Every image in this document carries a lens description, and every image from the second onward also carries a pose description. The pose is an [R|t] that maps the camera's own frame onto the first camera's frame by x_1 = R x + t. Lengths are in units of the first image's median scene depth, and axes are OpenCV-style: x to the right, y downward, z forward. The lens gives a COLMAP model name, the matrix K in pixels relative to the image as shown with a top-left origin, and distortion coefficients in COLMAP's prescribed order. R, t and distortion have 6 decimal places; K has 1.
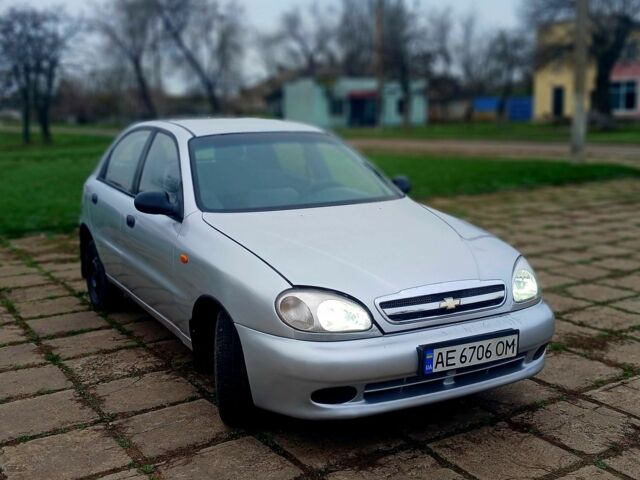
lens RADIAL K [[812.8, 0, 339.2], [0, 812.8, 210.5], [0, 0, 1]] dist [0.262290, -0.843570]
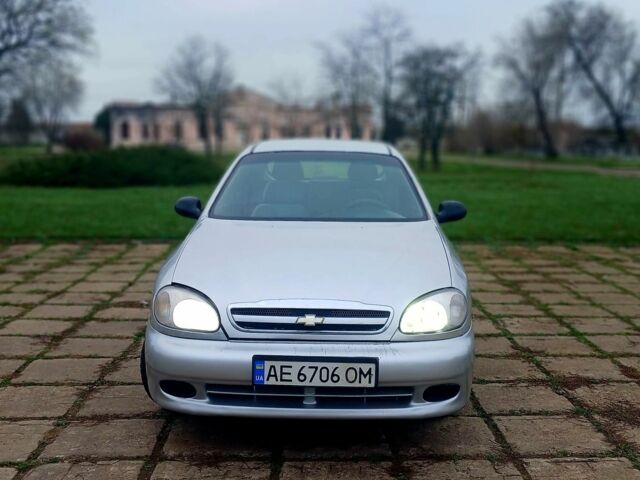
lens RADIAL K [[812.8, 0, 339.2], [0, 812.8, 210.5], [0, 0, 1]] dist [0.262290, -0.843570]
pose [[0.856583, 0.072030, -0.510958, 0.658172], [-0.092725, 0.995577, -0.015100, -0.006446], [0.507610, 0.060313, 0.859473, 0.166337]]
